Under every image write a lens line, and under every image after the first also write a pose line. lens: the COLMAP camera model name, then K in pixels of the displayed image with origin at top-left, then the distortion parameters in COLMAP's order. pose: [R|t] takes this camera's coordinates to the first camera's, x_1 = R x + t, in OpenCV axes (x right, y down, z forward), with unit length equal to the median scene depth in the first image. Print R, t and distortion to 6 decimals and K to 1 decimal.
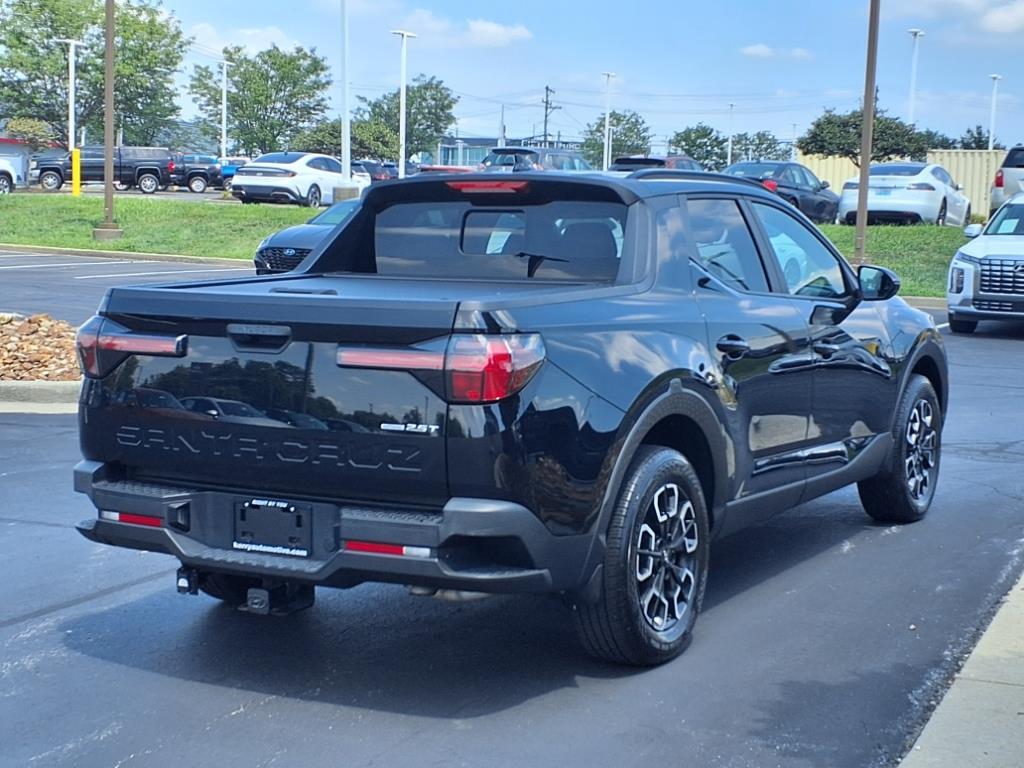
lens RADIAL K [[1586.3, 0, 519.7], [0, 1586.3, 381.9], [0, 0, 1]] dist [0.289534, -0.958378]
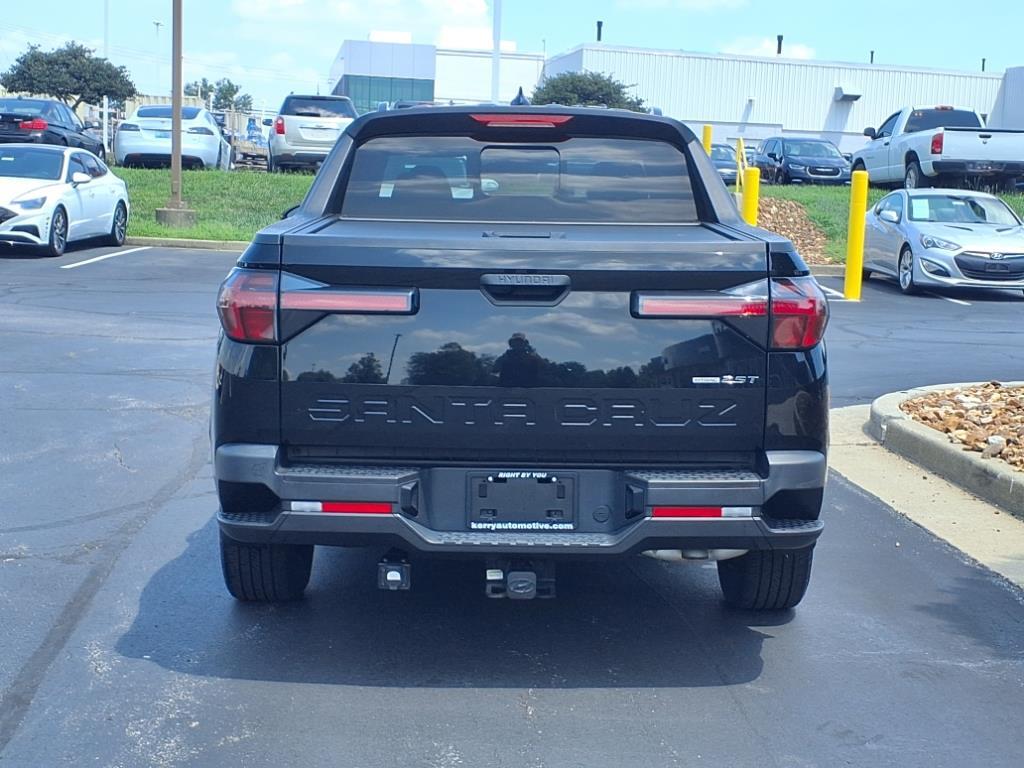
lens RADIAL K [[1586.3, 0, 519.7], [0, 1586.3, 381.9], [0, 0, 1]] dist [0.289534, -0.958378]
pose [[0.872200, -0.056185, 0.485912, -0.578857], [0.039706, 0.998235, 0.044152, -0.014624], [-0.487535, -0.019216, 0.872892, 0.228743]]
